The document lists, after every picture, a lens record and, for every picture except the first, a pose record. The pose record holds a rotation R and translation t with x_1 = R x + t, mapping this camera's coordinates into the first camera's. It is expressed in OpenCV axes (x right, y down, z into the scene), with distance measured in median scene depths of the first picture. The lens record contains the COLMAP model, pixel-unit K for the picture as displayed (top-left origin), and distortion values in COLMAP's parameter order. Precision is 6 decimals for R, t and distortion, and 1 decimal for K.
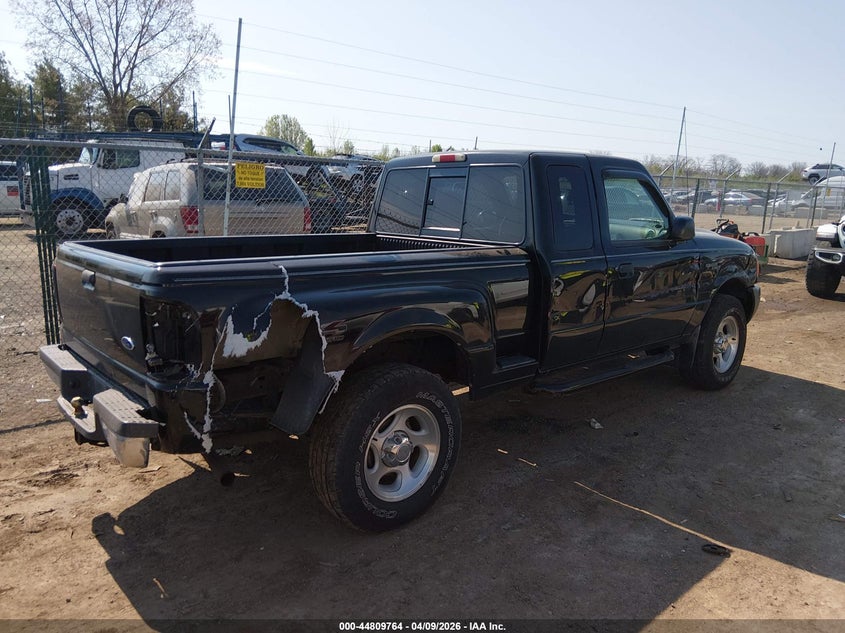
lens RADIAL K [[645.8, 0, 422.5], [0, 645.8, 316.5], [0, 0, 1]] dist [-0.003710, -0.004770]
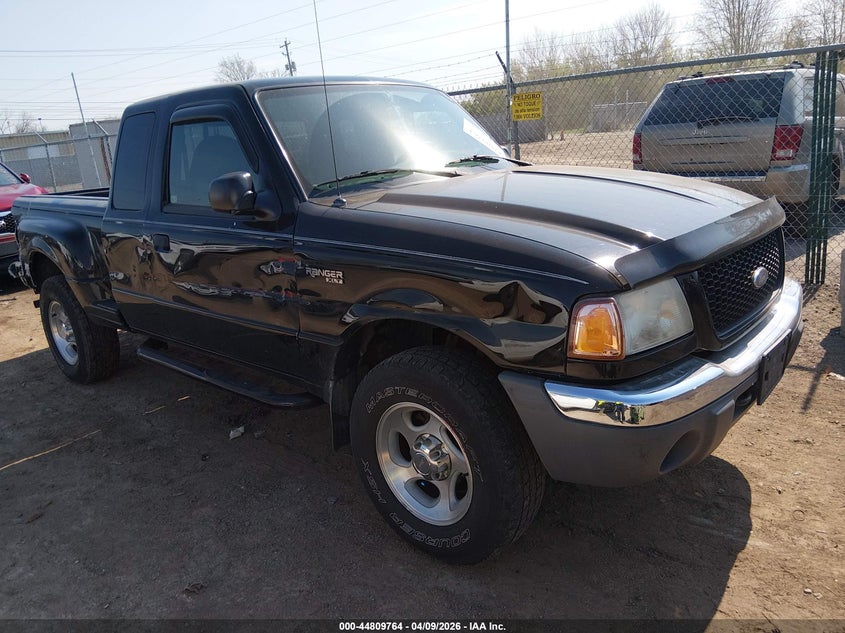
lens RADIAL K [[645.8, 0, 422.5], [0, 645.8, 316.5], [0, 0, 1]] dist [-0.003710, -0.004770]
pose [[0.109953, 0.253562, -0.961050, 1.228310], [-0.108225, 0.964218, 0.242016, -0.236433], [0.988027, 0.077399, 0.133461, 1.309781]]
